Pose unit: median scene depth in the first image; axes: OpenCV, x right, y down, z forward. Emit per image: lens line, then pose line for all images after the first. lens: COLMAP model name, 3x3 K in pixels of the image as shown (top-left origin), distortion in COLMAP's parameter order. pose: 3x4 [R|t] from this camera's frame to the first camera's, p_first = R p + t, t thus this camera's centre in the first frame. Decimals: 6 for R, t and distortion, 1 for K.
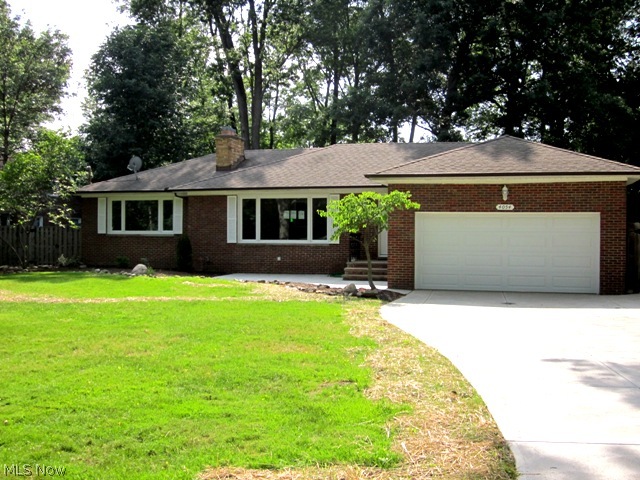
lens RADIAL K [[788.3, 0, 320.0], [0, 788.3, 239.6], [0, 0, 1]] dist [-0.014126, 0.000000]
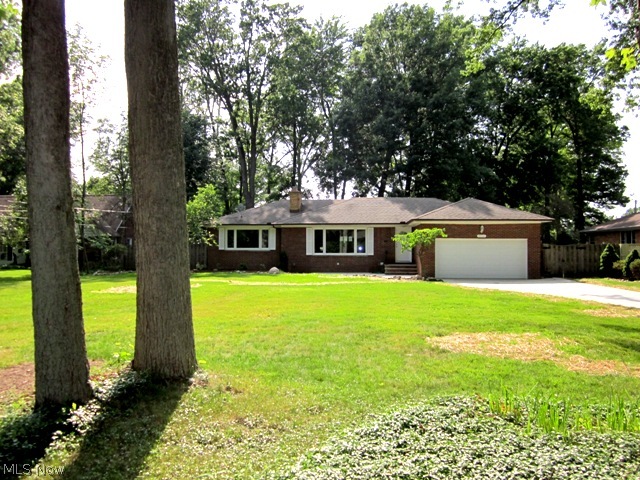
lens RADIAL K [[521.0, 0, 319.9], [0, 521.0, 240.7], [0, 0, 1]] dist [-0.013821, 0.001225]
pose [[0.958364, 0.002054, 0.285543, -0.419595], [0.004183, 0.999766, -0.021233, -0.002528], [-0.285520, 0.021543, 0.958131, -0.108577]]
